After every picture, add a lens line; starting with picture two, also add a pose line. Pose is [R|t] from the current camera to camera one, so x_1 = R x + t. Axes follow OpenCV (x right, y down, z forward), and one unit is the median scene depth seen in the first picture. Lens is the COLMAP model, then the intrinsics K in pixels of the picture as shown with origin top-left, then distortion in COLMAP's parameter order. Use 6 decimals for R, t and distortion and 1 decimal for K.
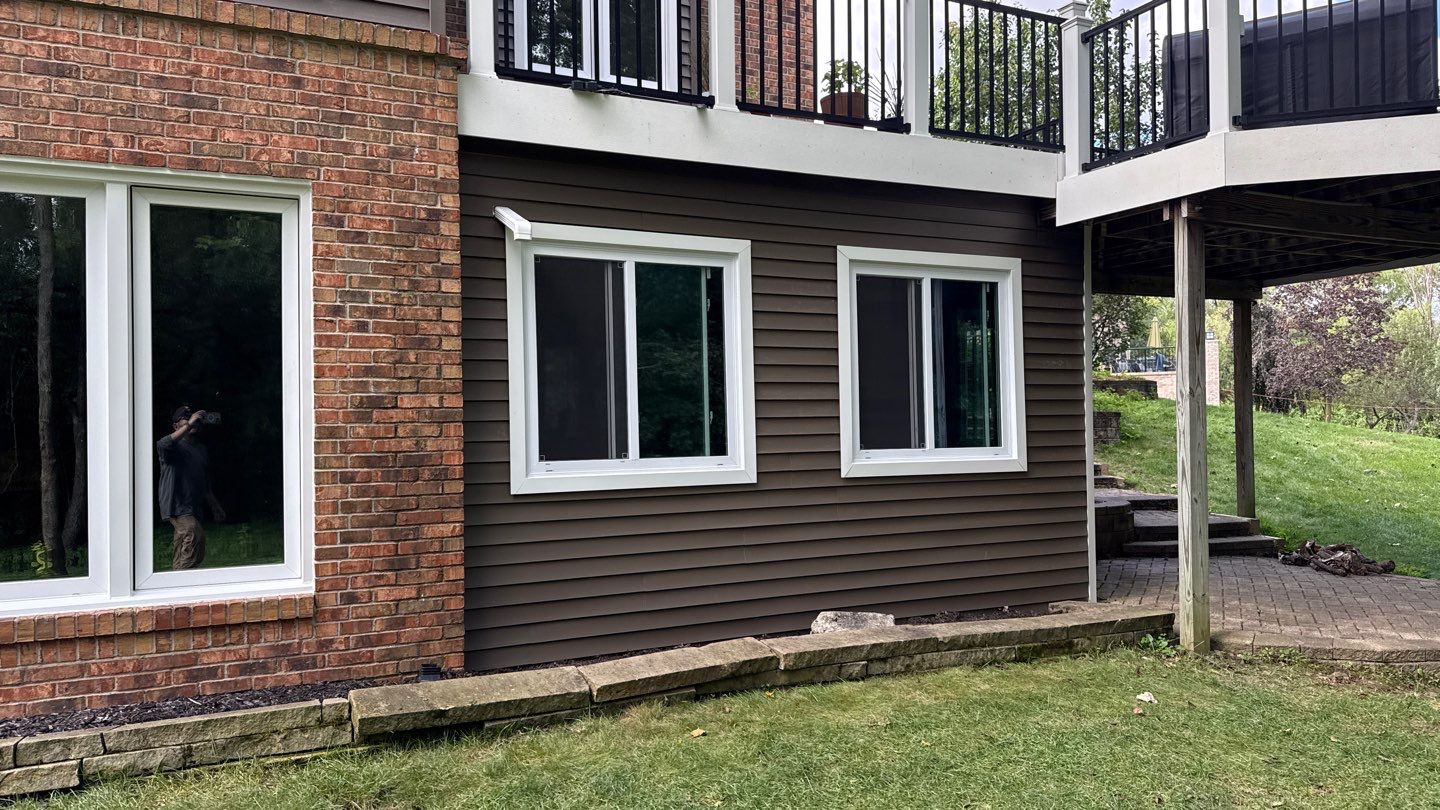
lens RADIAL K [[958.9, 0, 720.2], [0, 958.9, 414.9], [0, 0, 1]] dist [0.044454, -0.081601]
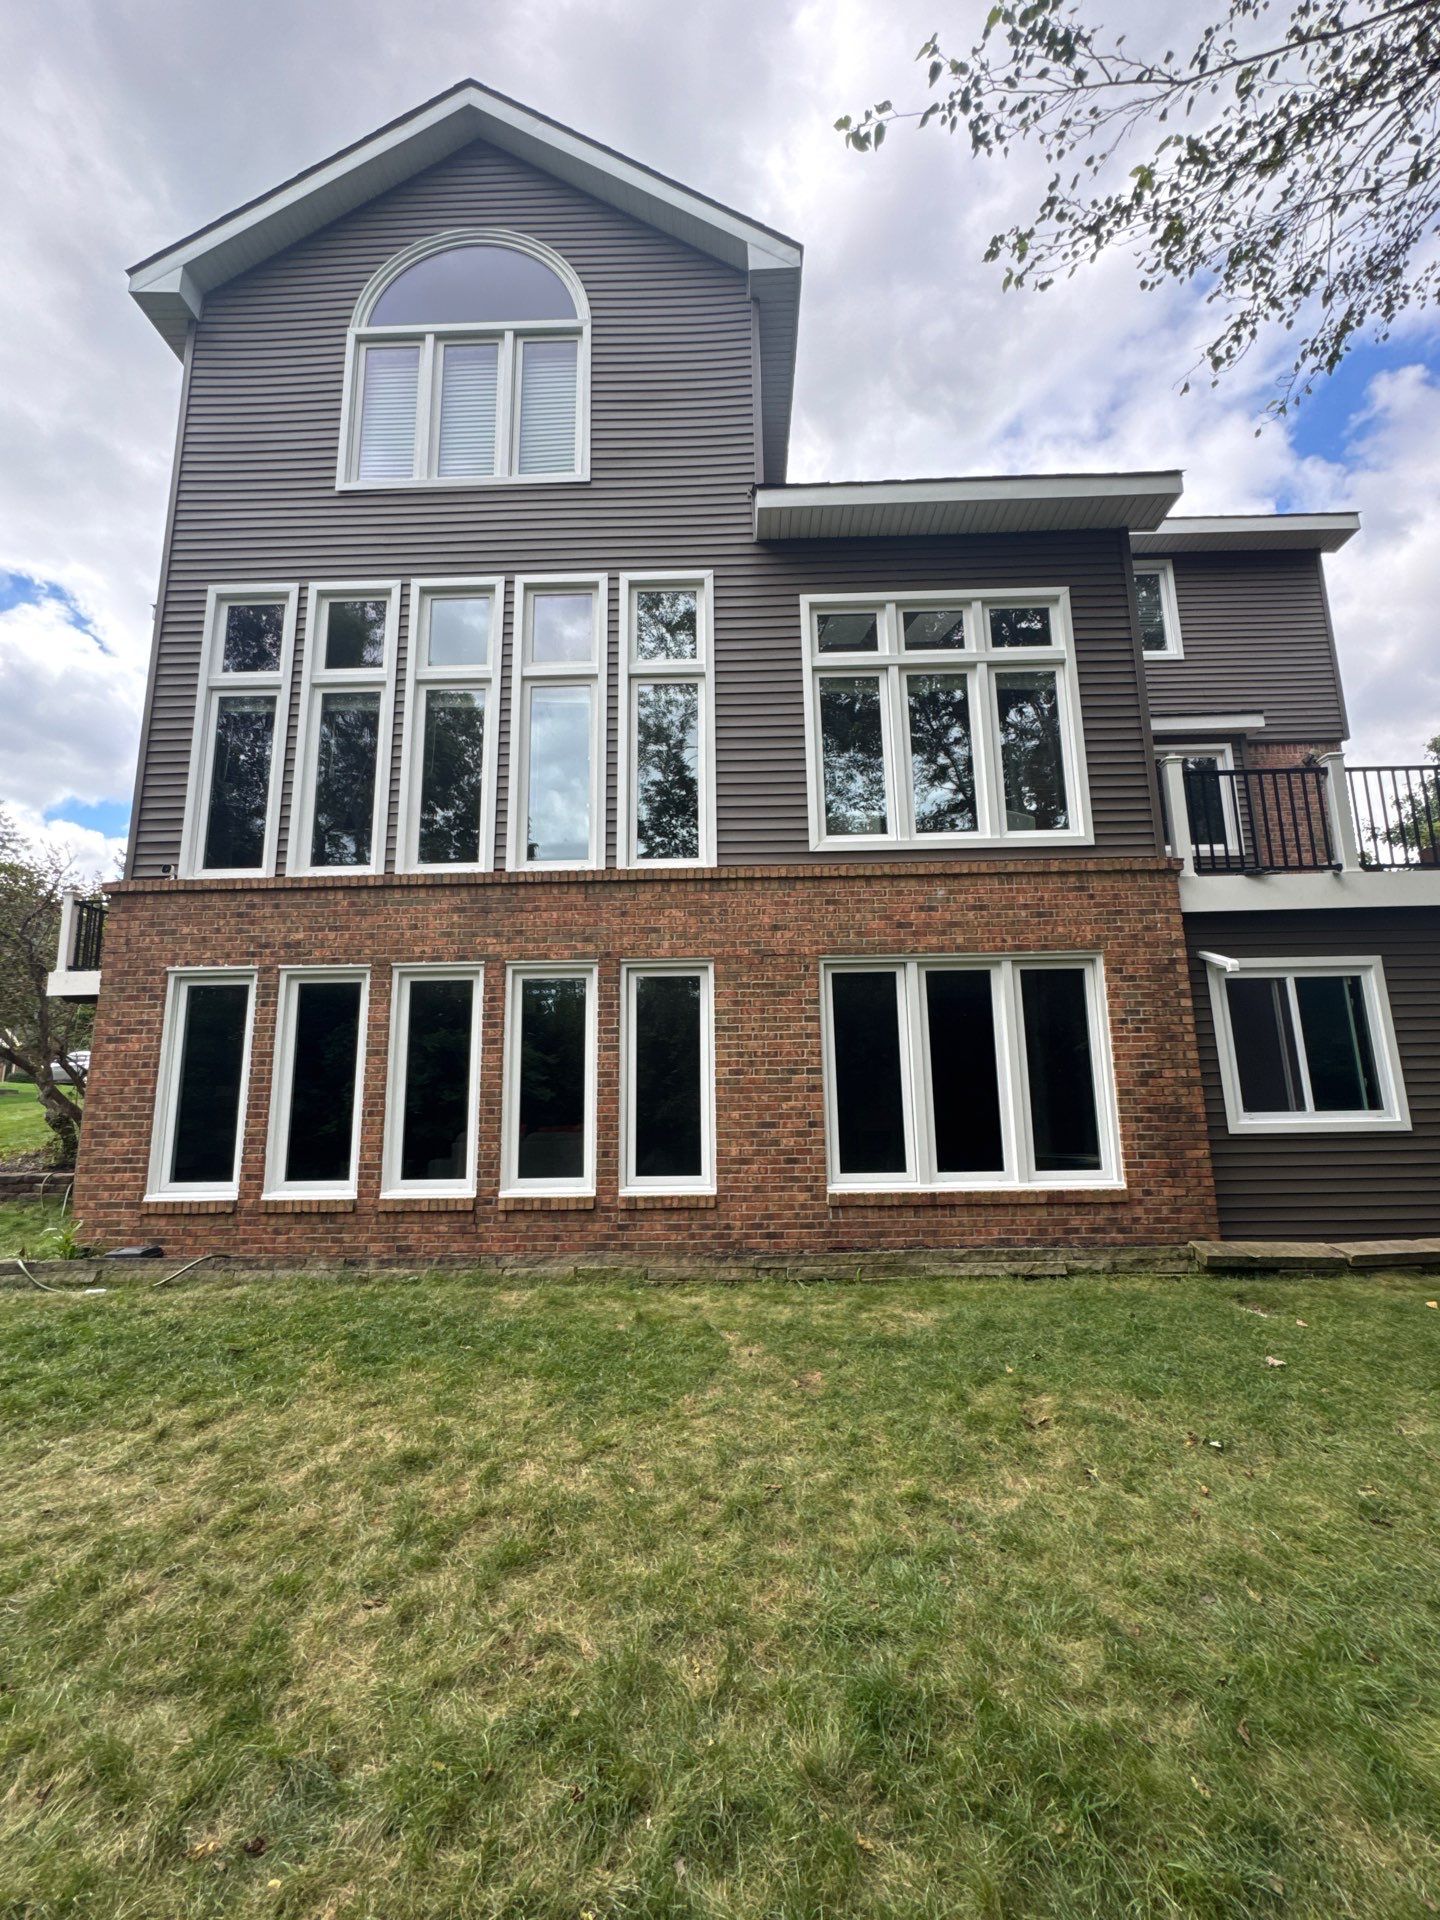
lens RADIAL K [[813.9, 0, 735.2], [0, 813.9, 960.4], [0, 0, 1]] dist [-0.000361, 0.000360]
pose [[0.889252, -0.081326, -0.450130, -0.345529], [0.007358, 0.986484, -0.163694, 0.018110], [0.457359, 0.142253, 0.877831, -0.612169]]
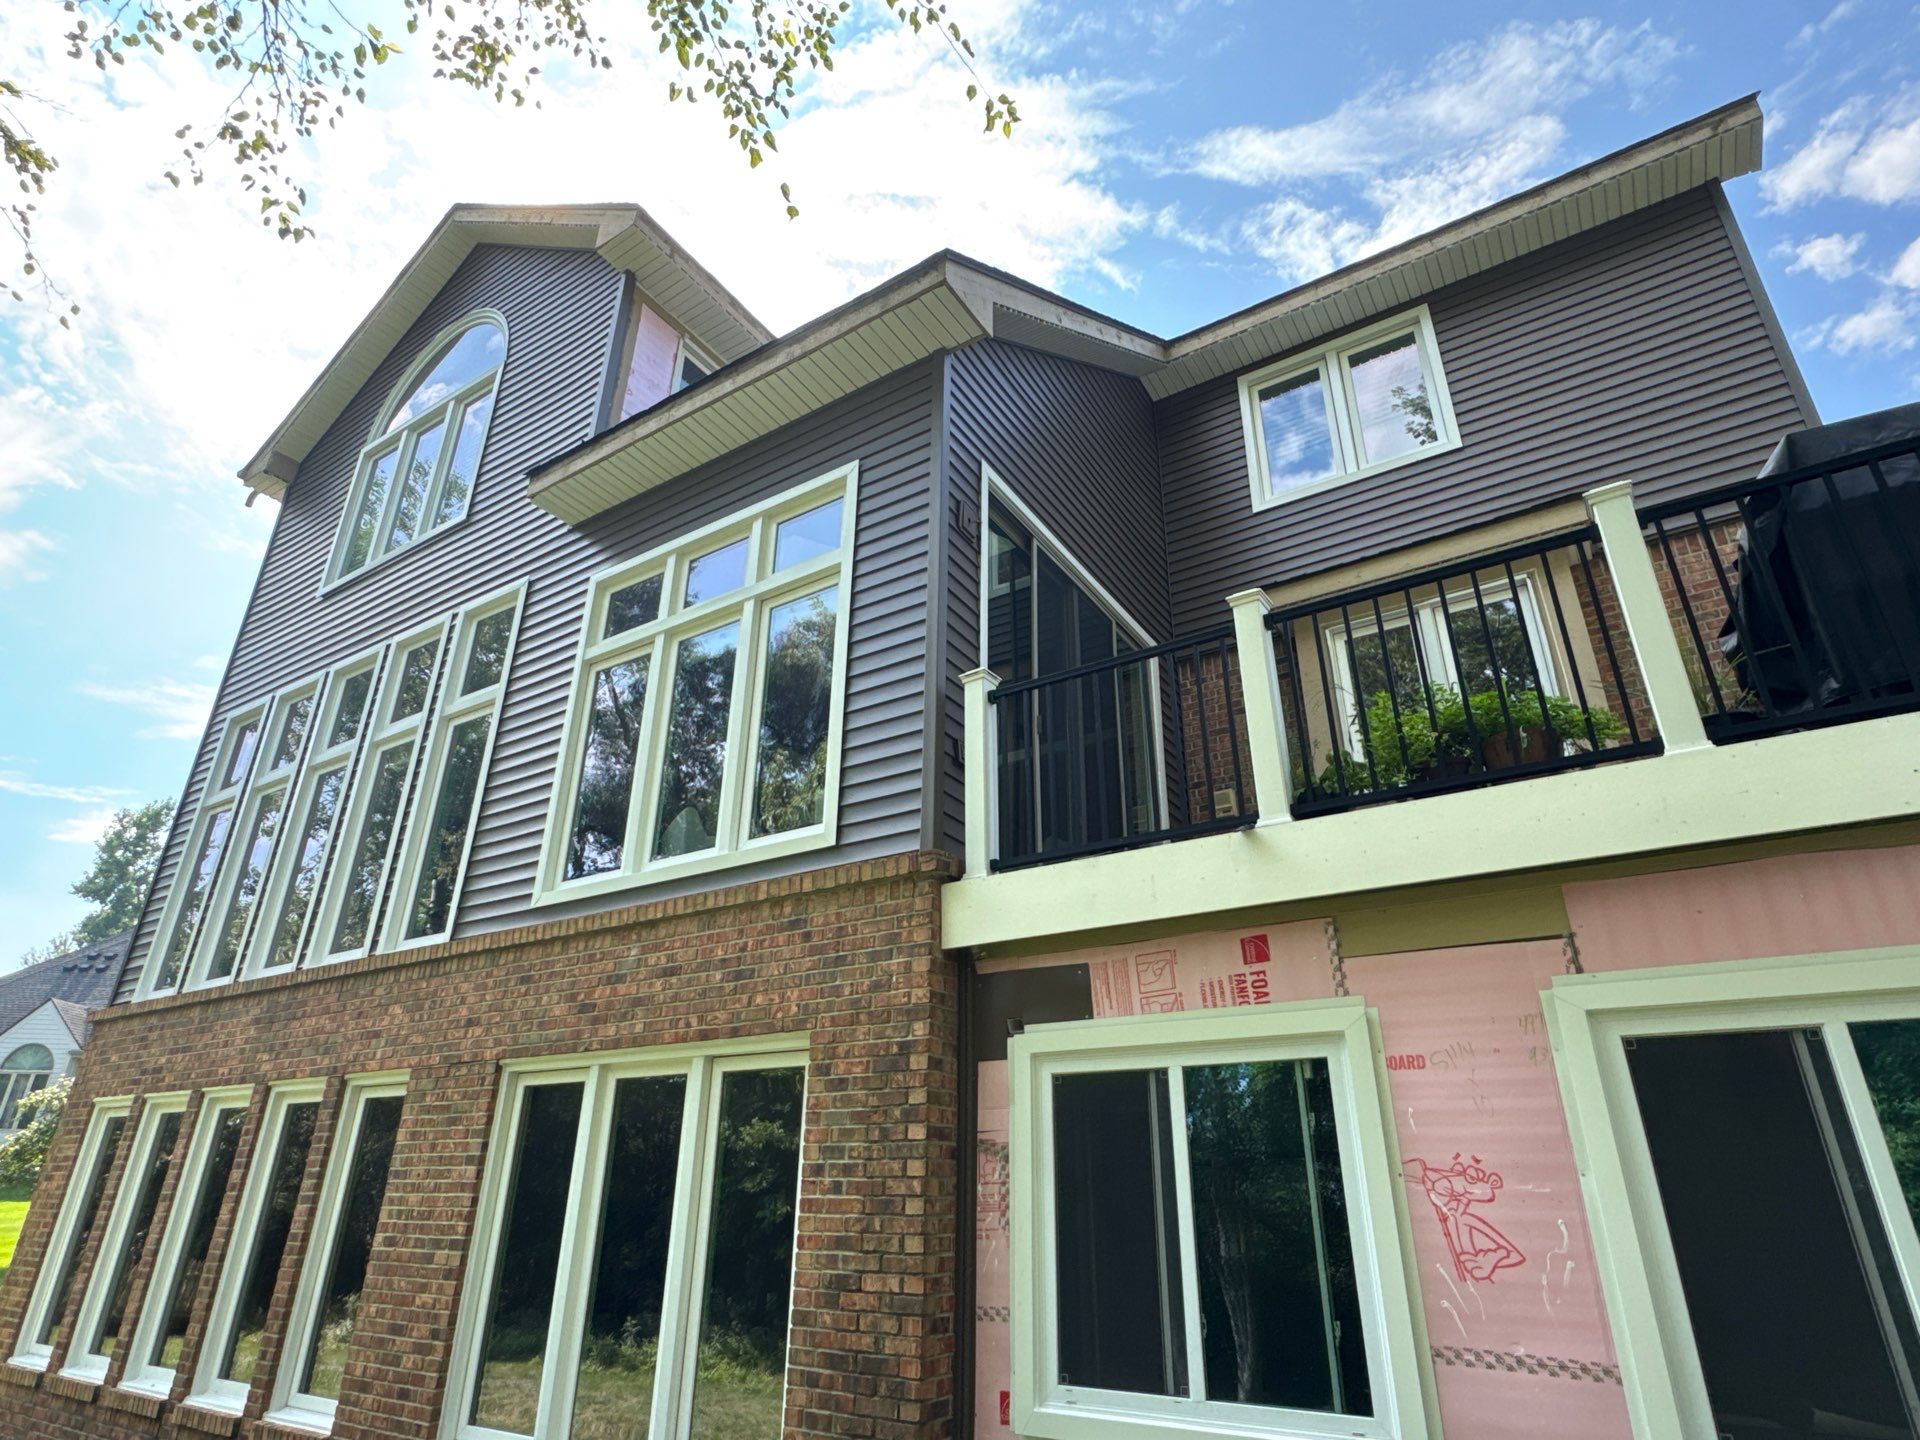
lens RADIAL K [[1061.8, 0, 936.0], [0, 1061.8, 713.8], [0, 0, 1]] dist [0.000444, -0.000132]
pose [[0.508867, -0.350420, -0.786295, 0.616875], [-0.018237, 0.908806, -0.416821, -0.081528], [0.860652, 0.226446, 0.456070, 0.519839]]
